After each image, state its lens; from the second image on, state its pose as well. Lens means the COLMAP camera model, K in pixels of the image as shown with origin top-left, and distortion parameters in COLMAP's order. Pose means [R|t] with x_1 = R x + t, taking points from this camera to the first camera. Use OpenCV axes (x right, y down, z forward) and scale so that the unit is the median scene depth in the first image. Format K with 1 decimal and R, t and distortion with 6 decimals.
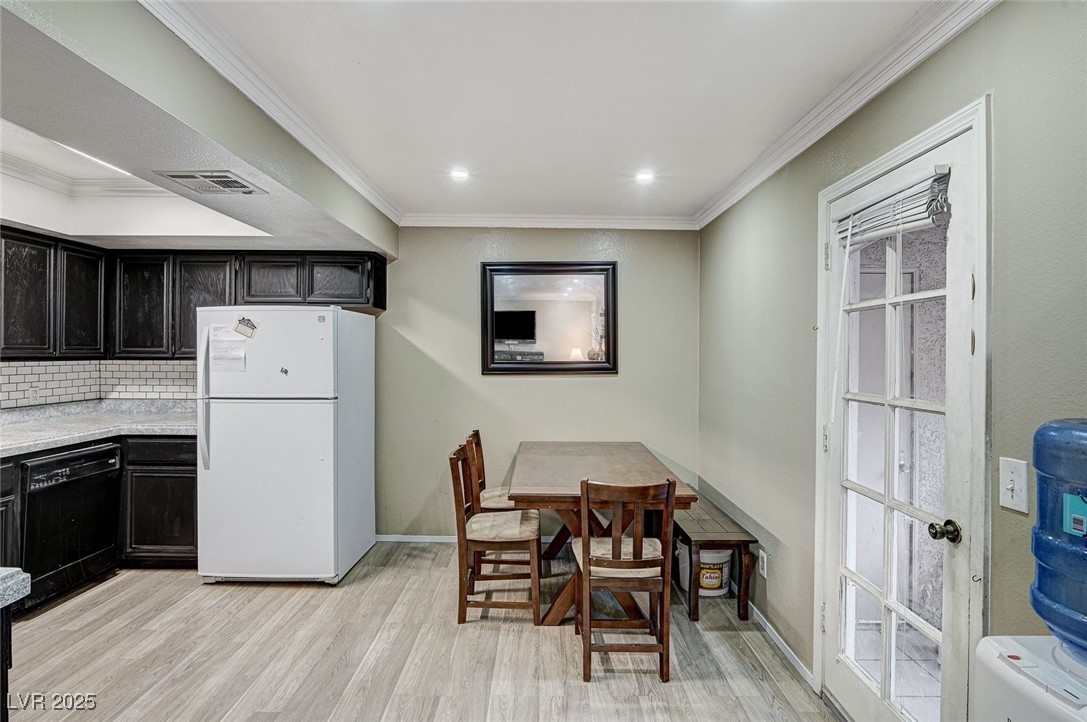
lens RADIAL K [[545.7, 0, 544.8], [0, 545.7, 350.7], [0, 0, 1]] dist [-0.017928, 0.000919]
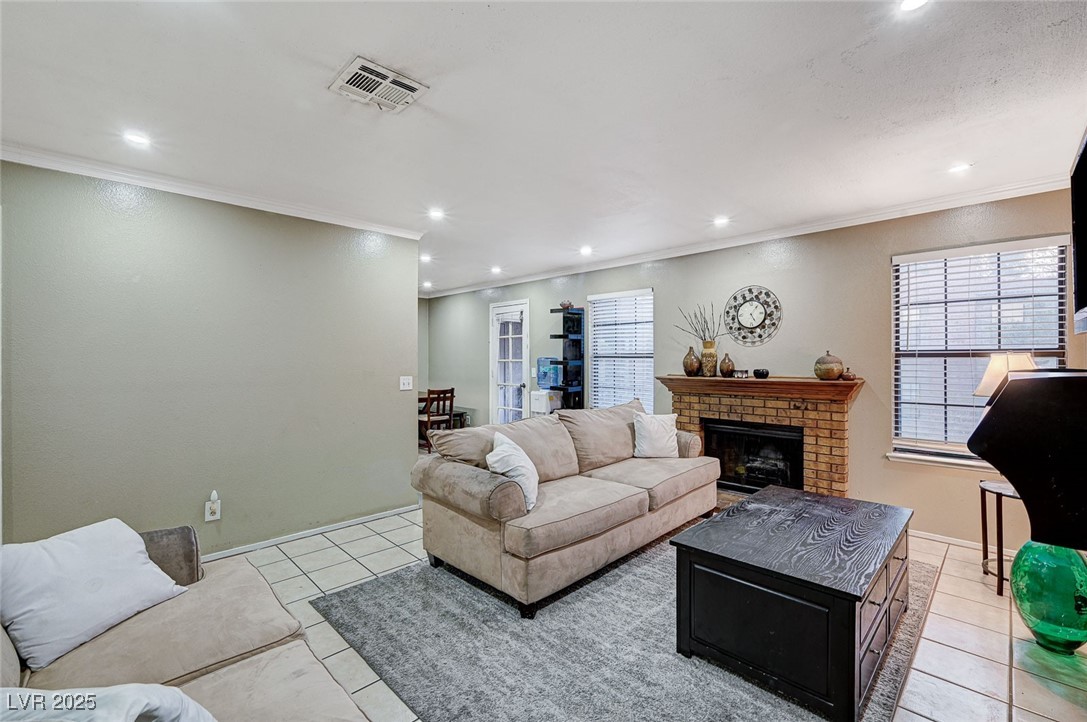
lens RADIAL K [[464.1, 0, 550.0], [0, 464.1, 356.6], [0, 0, 1]] dist [-0.001127, -0.000103]
pose [[0.709869, -0.004817, 0.704318, -0.960504], [0.002468, 0.999987, 0.004352, 0.027789], [-0.704330, -0.001351, 0.709872, -1.014366]]
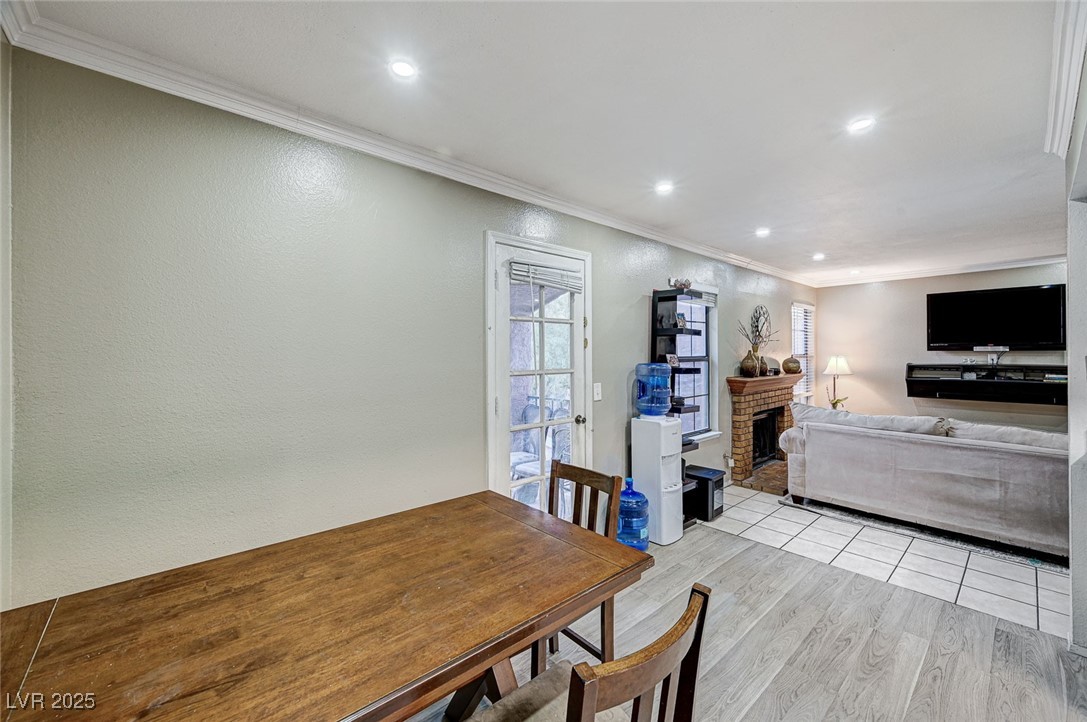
lens RADIAL K [[433.3, 0, 546.3], [0, 433.3, 354.8], [0, 0, 1]] dist [-0.001004, 0.000150]
pose [[-0.663757, -0.007756, 0.747908, -0.296644], [-0.003989, 0.999969, 0.006830, 0.012396], [-0.747938, 0.001550, -0.663767, 1.151496]]
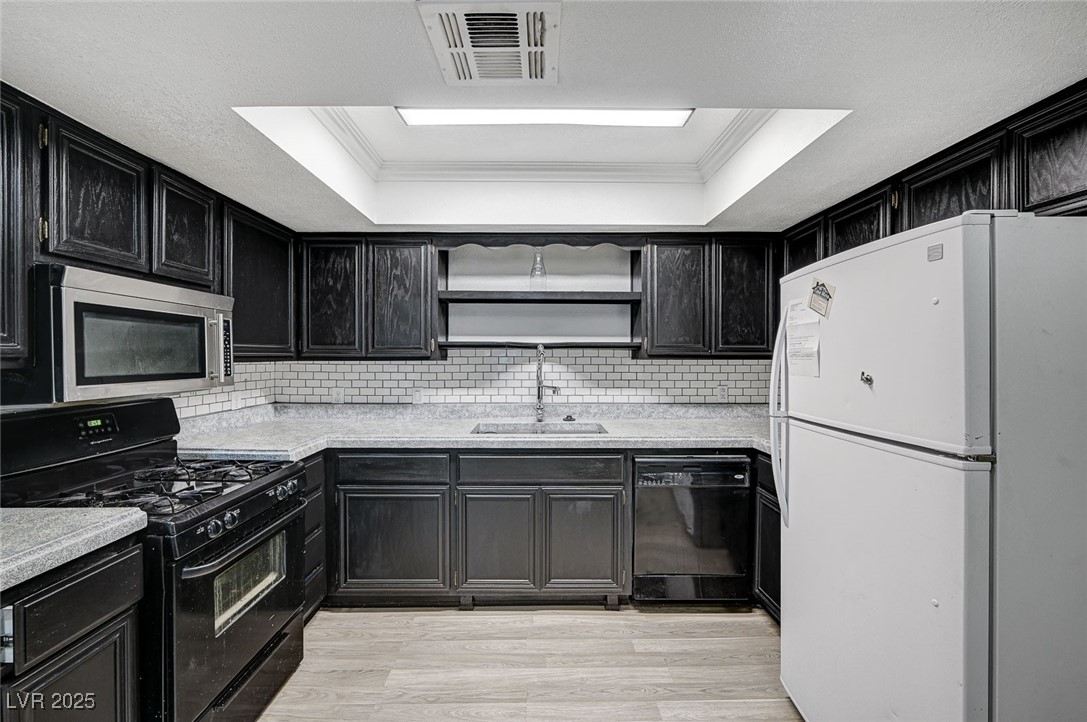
lens RADIAL K [[466.4, 0, 543.5], [0, 466.4, 361.0], [0, 0, 1]] dist [-0.001735, -0.000070]
pose [[0.007139, 0.002524, -0.999971, -0.069259], [0.002158, 0.999994, 0.002539, 0.019518], [0.999972, -0.002176, 0.007134, 0.708104]]
